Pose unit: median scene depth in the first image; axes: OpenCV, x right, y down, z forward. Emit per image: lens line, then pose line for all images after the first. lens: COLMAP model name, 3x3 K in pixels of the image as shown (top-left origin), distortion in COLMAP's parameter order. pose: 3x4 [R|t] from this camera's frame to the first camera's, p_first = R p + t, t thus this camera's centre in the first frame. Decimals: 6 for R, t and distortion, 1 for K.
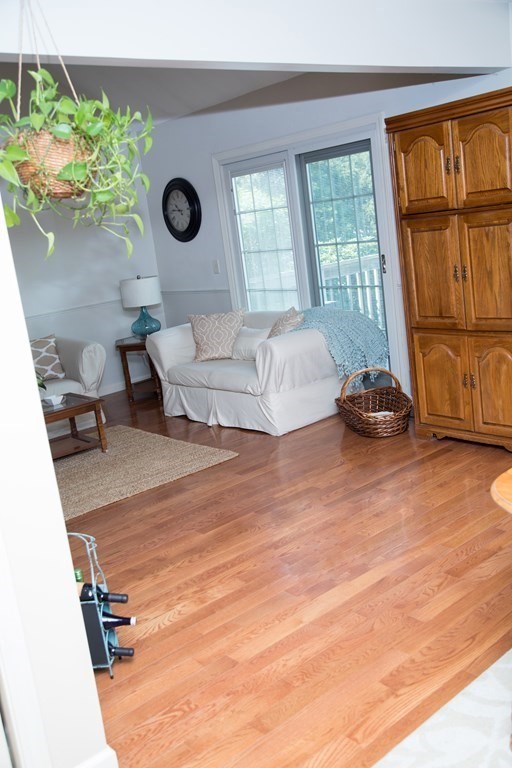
lens RADIAL K [[730.5, 0, 256.0], [0, 730.5, 384.0], [0, 0, 1]] dist [0.005683, 0.002306]
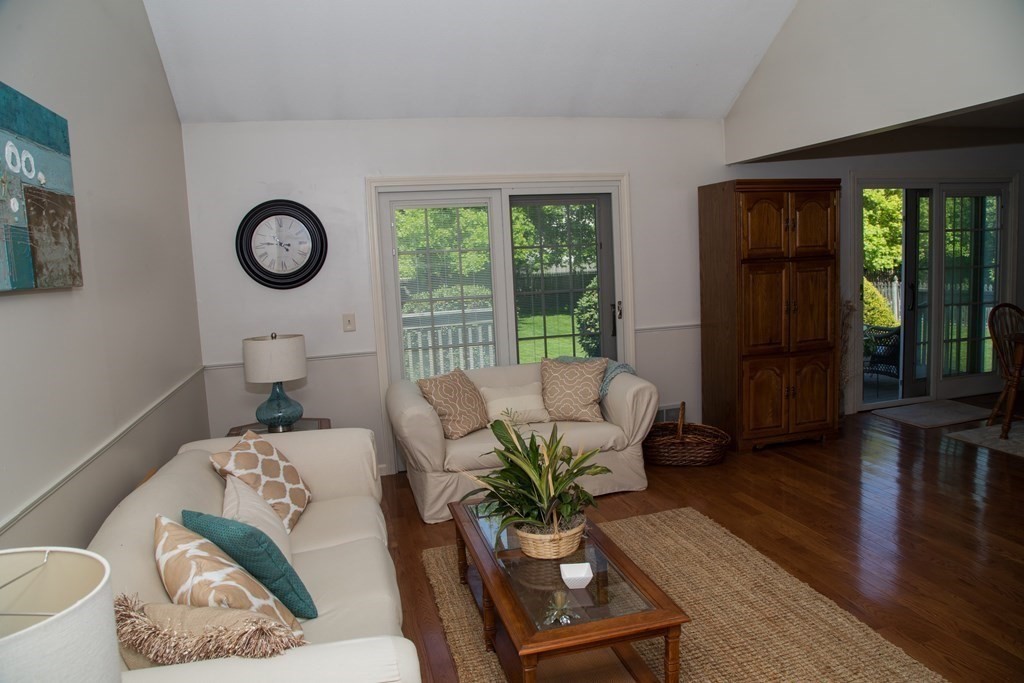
lens RADIAL K [[692.6, 0, 512.0], [0, 692.6, 341.5], [0, 0, 1]] dist [-0.106484, 0.005969]
pose [[0.429814, 0.000210, 0.902917, -0.883664], [0.193975, 0.976630, -0.092565, -0.067151], [-0.881836, 0.214929, 0.419728, 0.825312]]
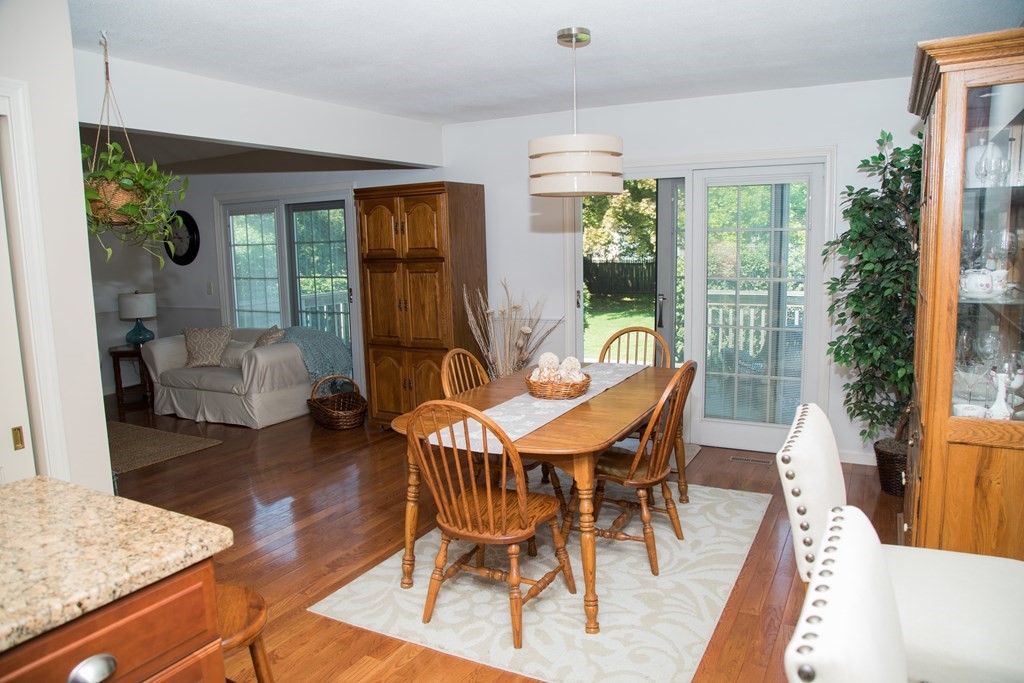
lens RADIAL K [[692.6, 0, 512.0], [0, 692.6, 341.5], [0, 0, 1]] dist [-0.106484, 0.005969]
pose [[0.926177, 0.057512, 0.372678, -0.009104], [-0.016444, 0.993521, -0.112456, 0.051740], [-0.376730, 0.098026, 0.921122, -0.230419]]
